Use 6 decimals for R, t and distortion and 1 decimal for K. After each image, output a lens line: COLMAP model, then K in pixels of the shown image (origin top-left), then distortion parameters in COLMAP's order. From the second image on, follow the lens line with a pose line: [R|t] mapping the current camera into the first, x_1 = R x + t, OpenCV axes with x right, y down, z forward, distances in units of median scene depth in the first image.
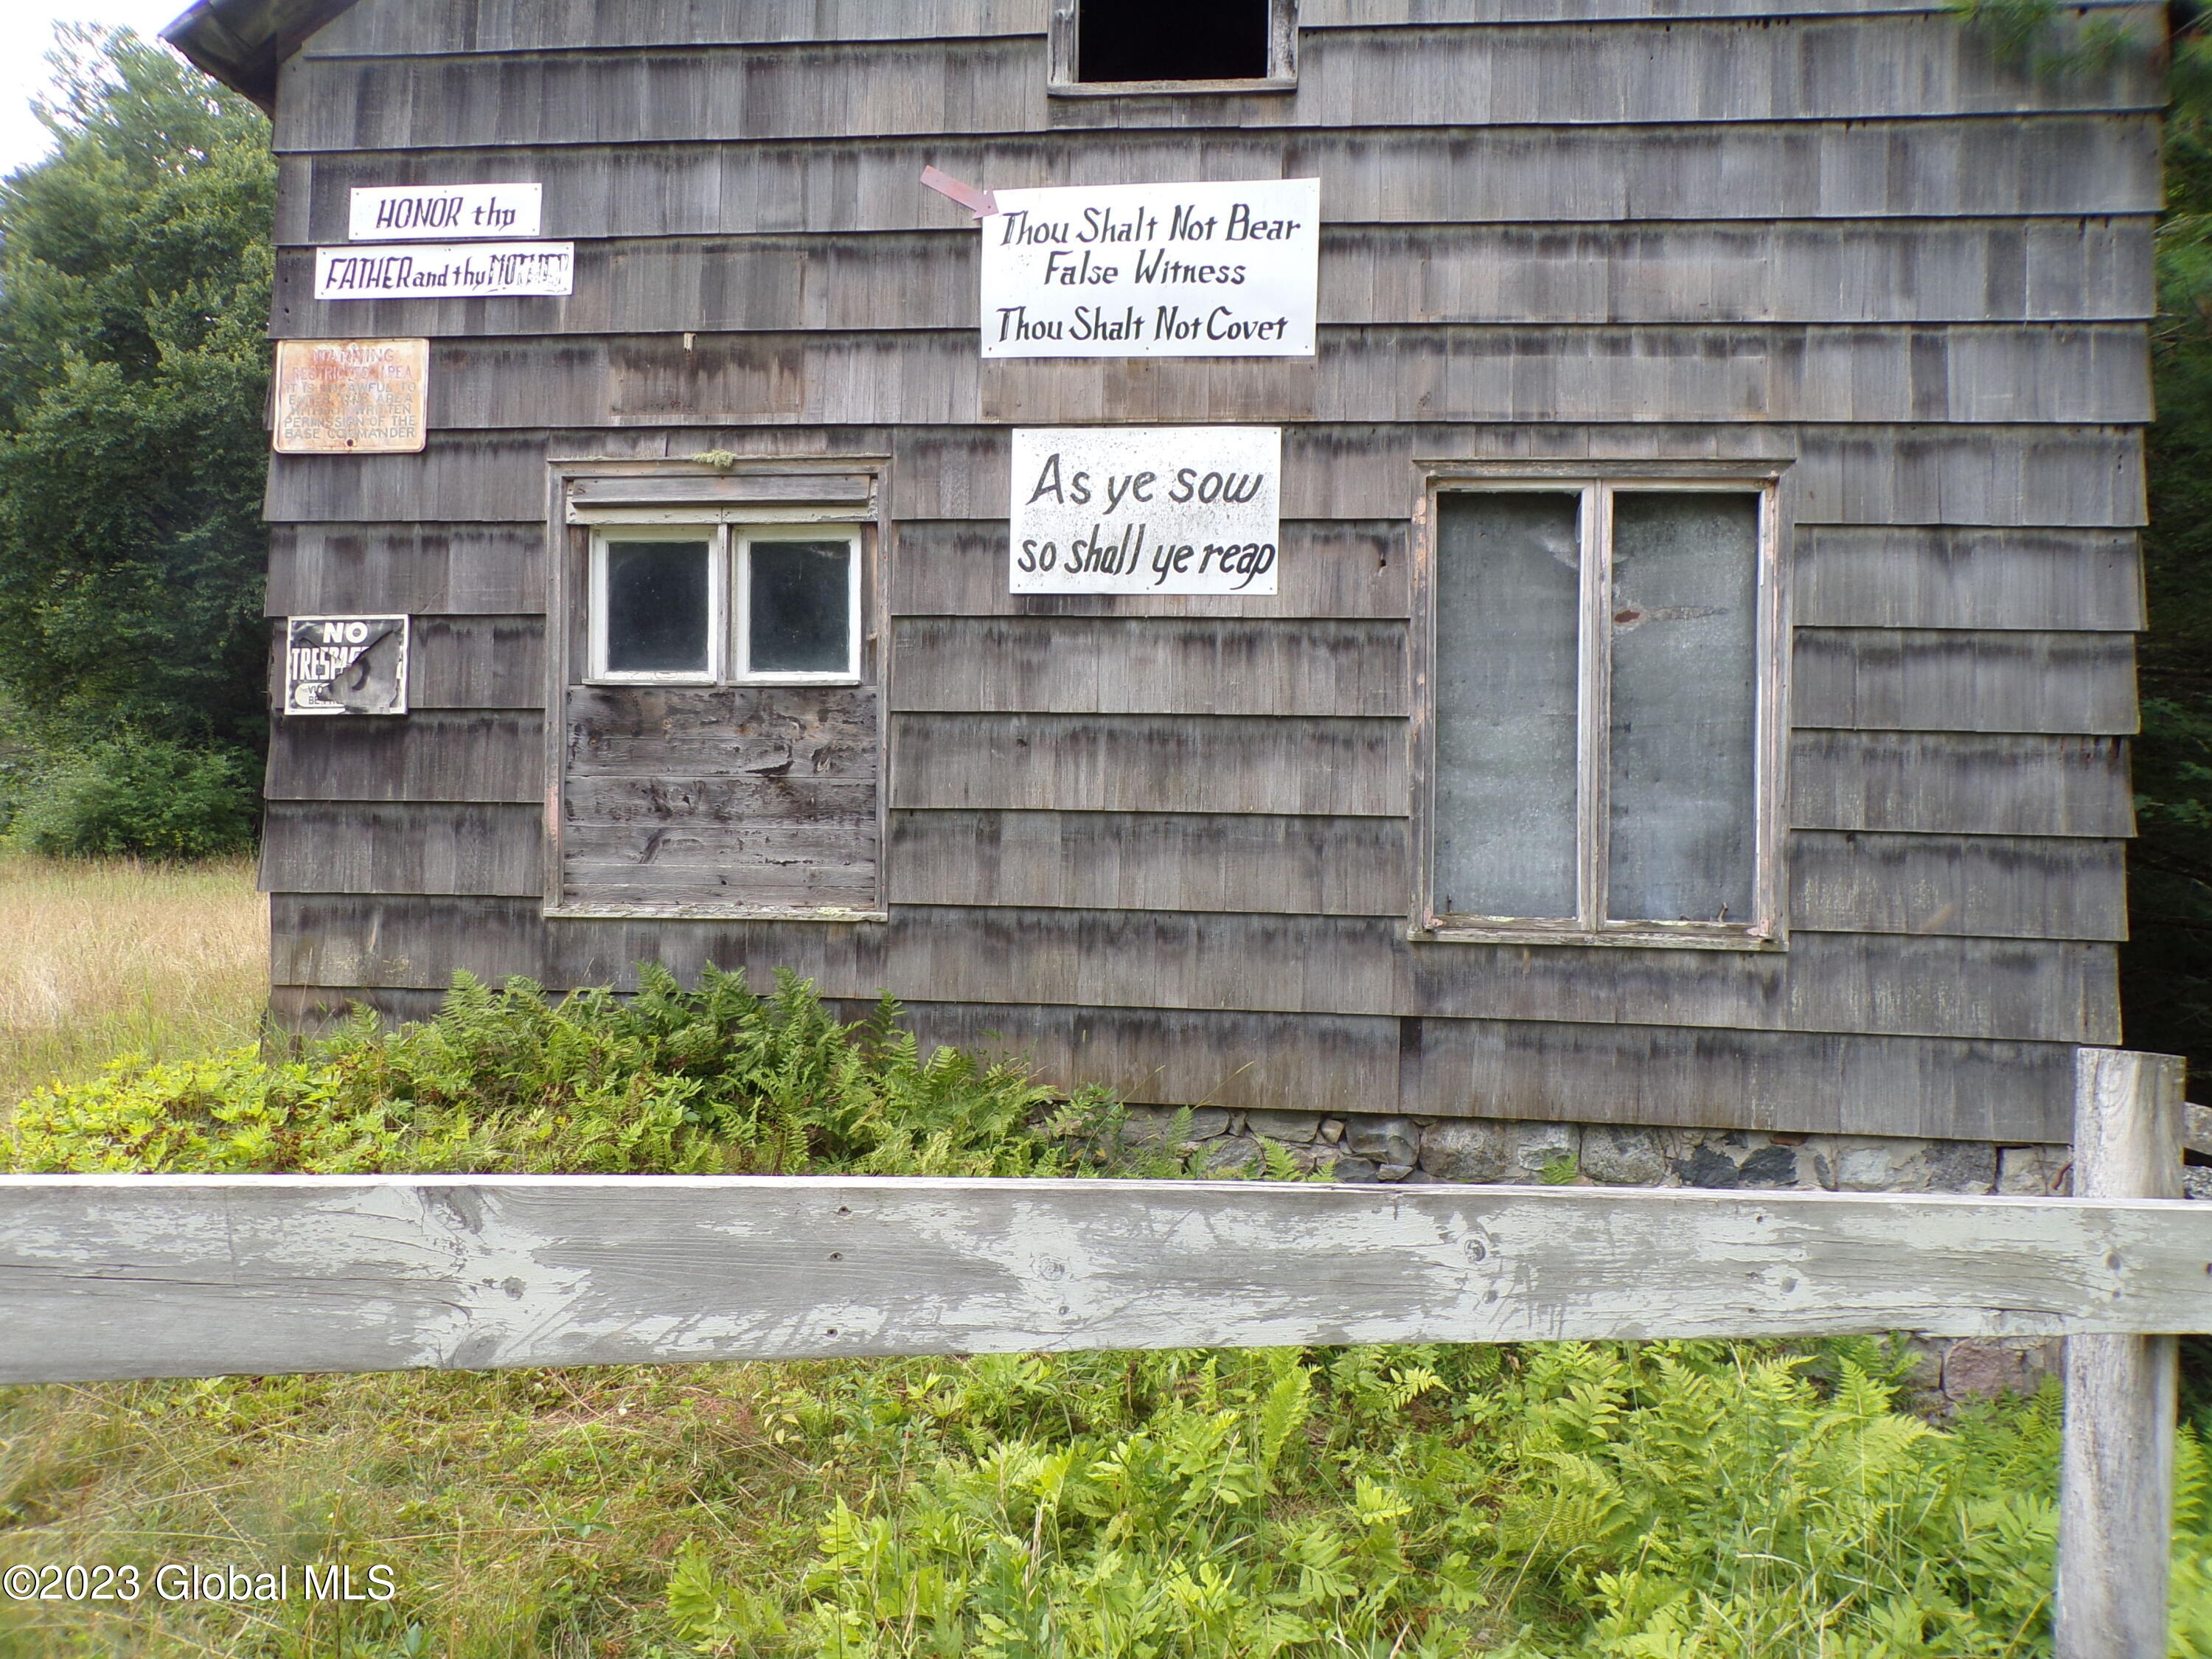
lens RADIAL K [[1511.5, 0, 1117.7], [0, 1511.5, 841.0], [0, 0, 1]] dist [0.011518, 0.008196]
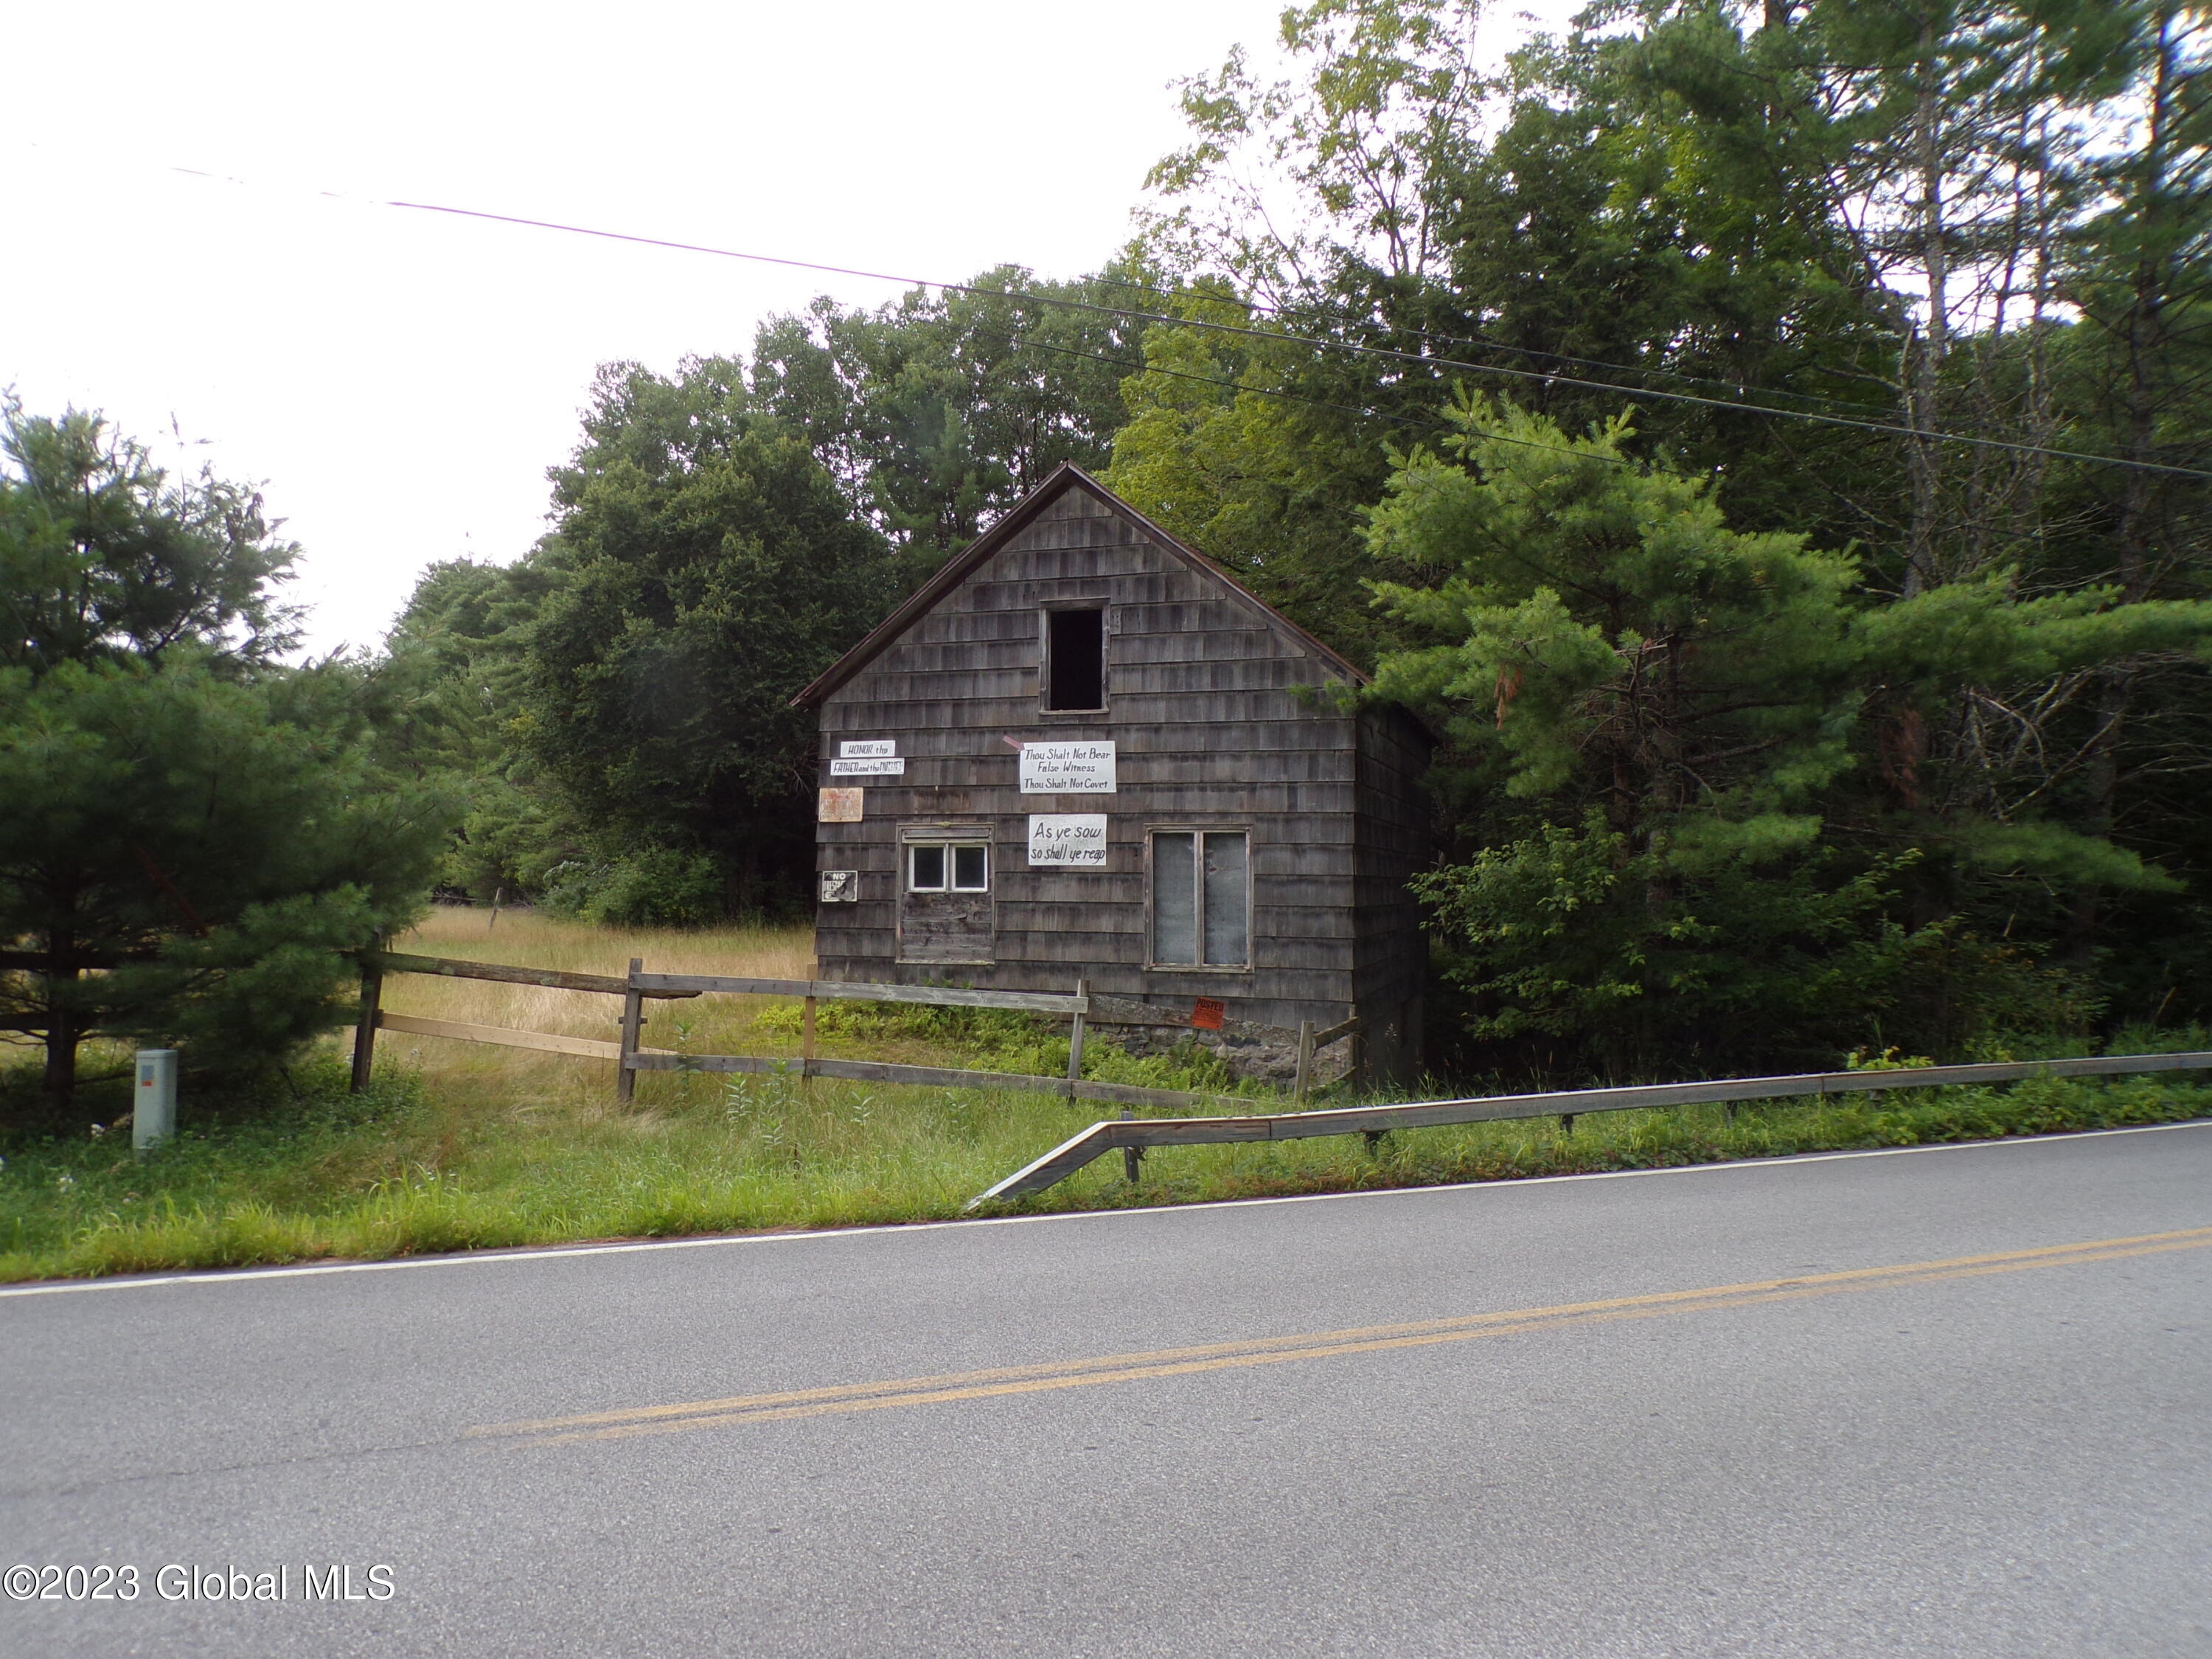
lens RADIAL K [[1511.5, 0, 1117.7], [0, 1511.5, 841.0], [0, 0, 1]] dist [0.011518, 0.008196]
pose [[0.974952, -0.017761, -0.221705, 0.848064], [0.011113, 0.999451, -0.031198, -0.111171], [0.222137, 0.027953, 0.974615, -2.167377]]
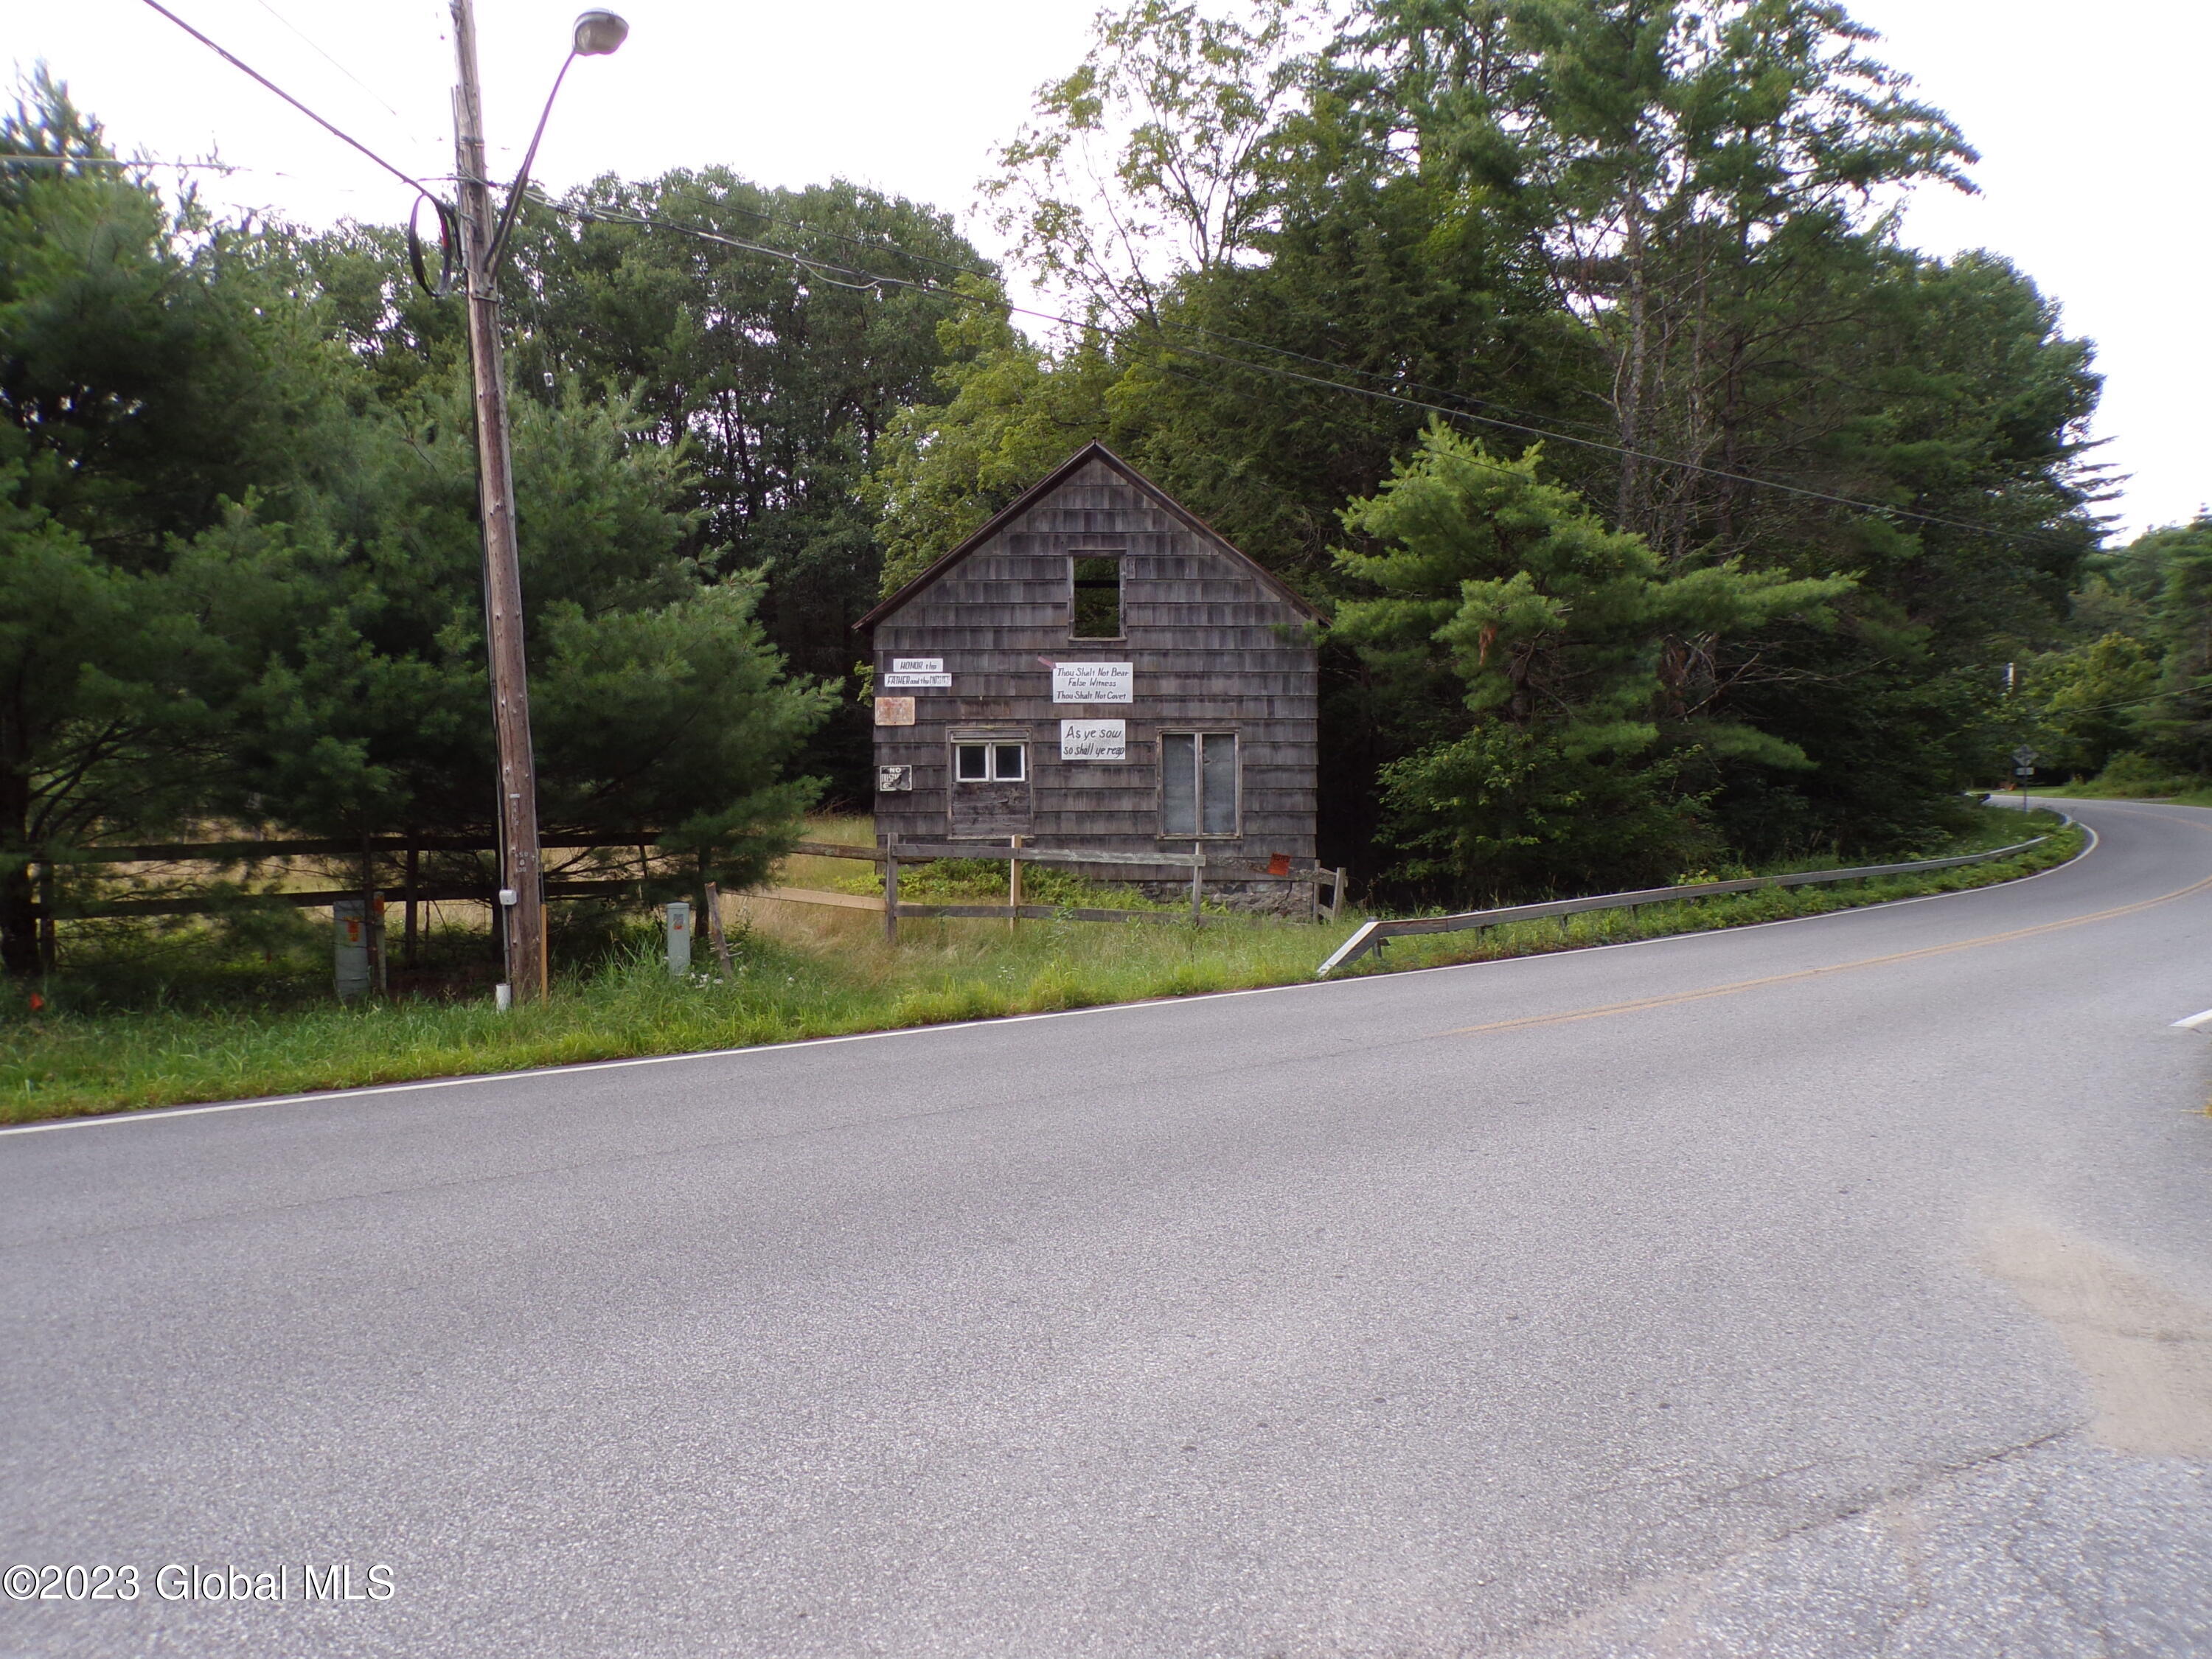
lens RADIAL K [[1511.5, 0, 1117.7], [0, 1511.5, 841.0], [0, 0, 1]] dist [0.011518, 0.008196]
pose [[0.996292, -0.026886, 0.081727, -0.265582], [0.023112, 0.998638, 0.046781, -0.130344], [-0.082874, -0.044718, 0.995556, -3.198106]]
